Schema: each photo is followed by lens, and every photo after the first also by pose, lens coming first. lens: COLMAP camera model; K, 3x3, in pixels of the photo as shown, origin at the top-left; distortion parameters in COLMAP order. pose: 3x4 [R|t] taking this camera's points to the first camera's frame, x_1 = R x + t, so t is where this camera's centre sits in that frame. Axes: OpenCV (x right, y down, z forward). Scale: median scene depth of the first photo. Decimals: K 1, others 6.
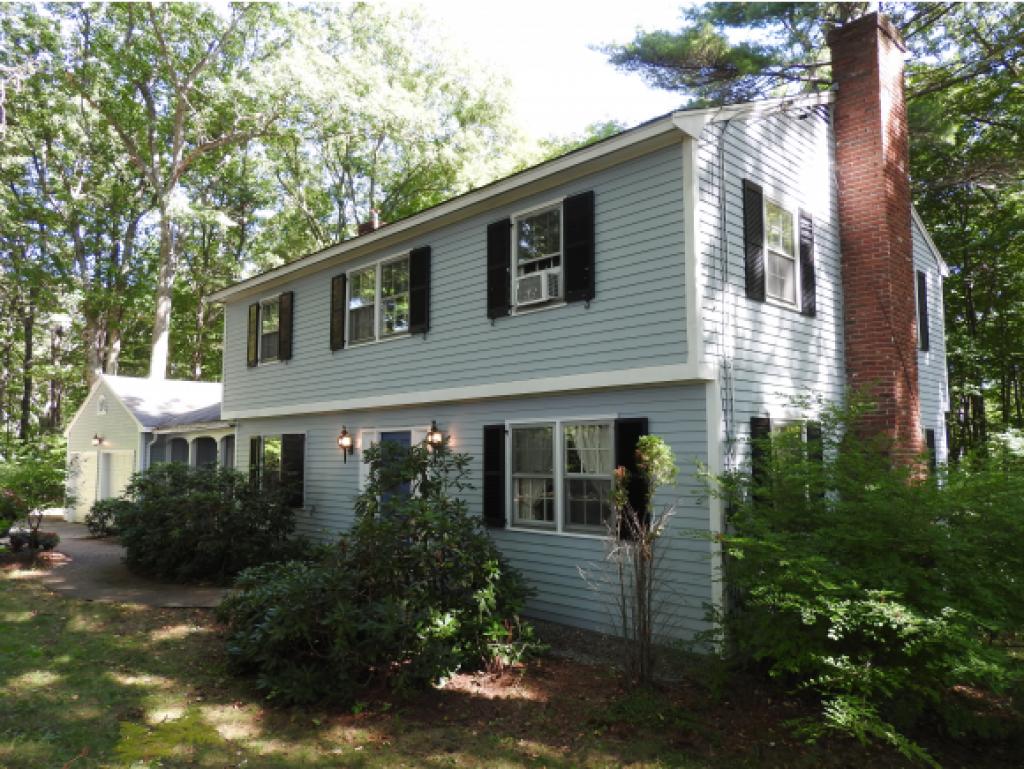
lens RADIAL K [[726.3, 0, 516.5], [0, 726.3, 385.4], [0, 0, 1]] dist [0.011197, -0.005457]
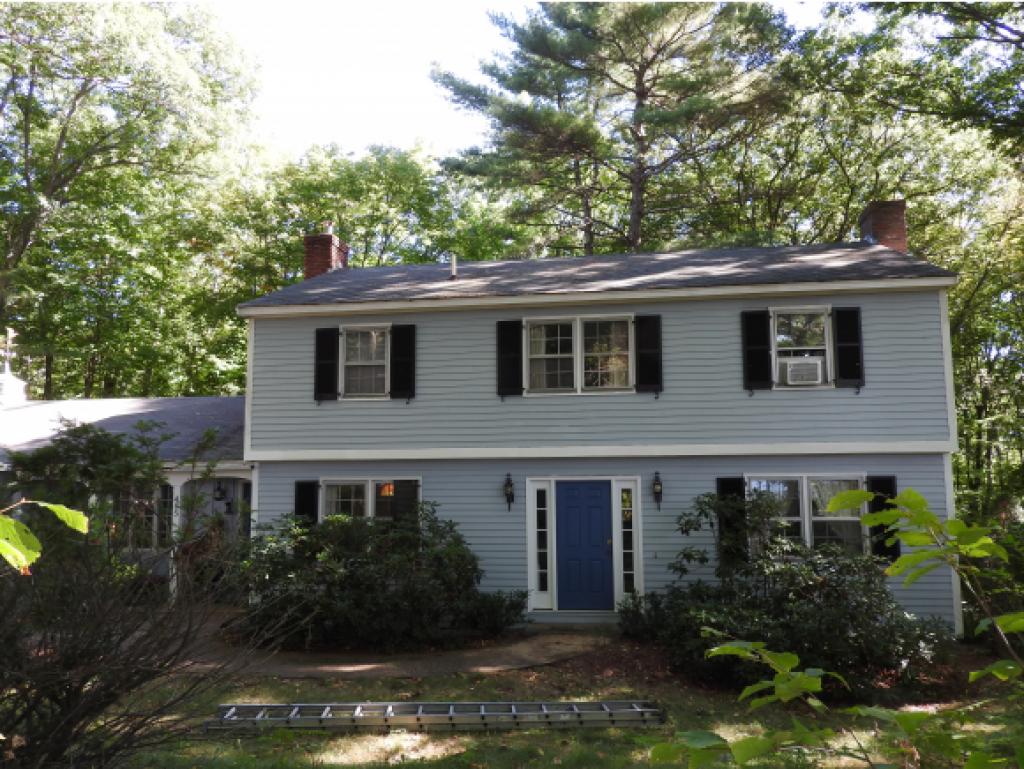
lens RADIAL K [[874.9, 0, 512.0], [0, 874.9, 384.5], [0, 0, 1]] dist [-0.000197, -0.004924]
pose [[0.814261, 0.087444, 0.573876, -1.231455], [-0.056834, 0.995849, -0.071101, 0.026569], [-0.577711, 0.025279, 0.815850, 0.042893]]
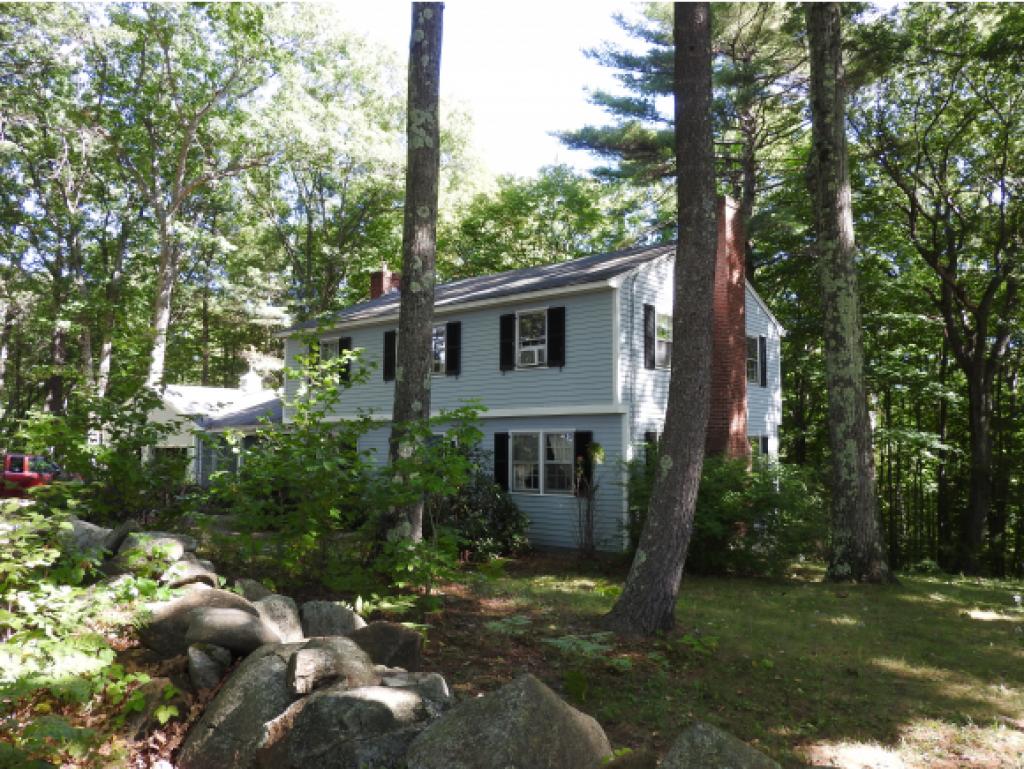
lens RADIAL K [[801.8, 0, 512.0], [0, 801.8, 384.5], [0, 0, 1]] dist [0.003708, -0.009100]
pose [[0.996195, 0.010895, 0.086464, -0.181672], [-0.011852, 0.999874, 0.010564, -0.083089], [-0.086338, -0.011548, 0.996199, -0.920390]]
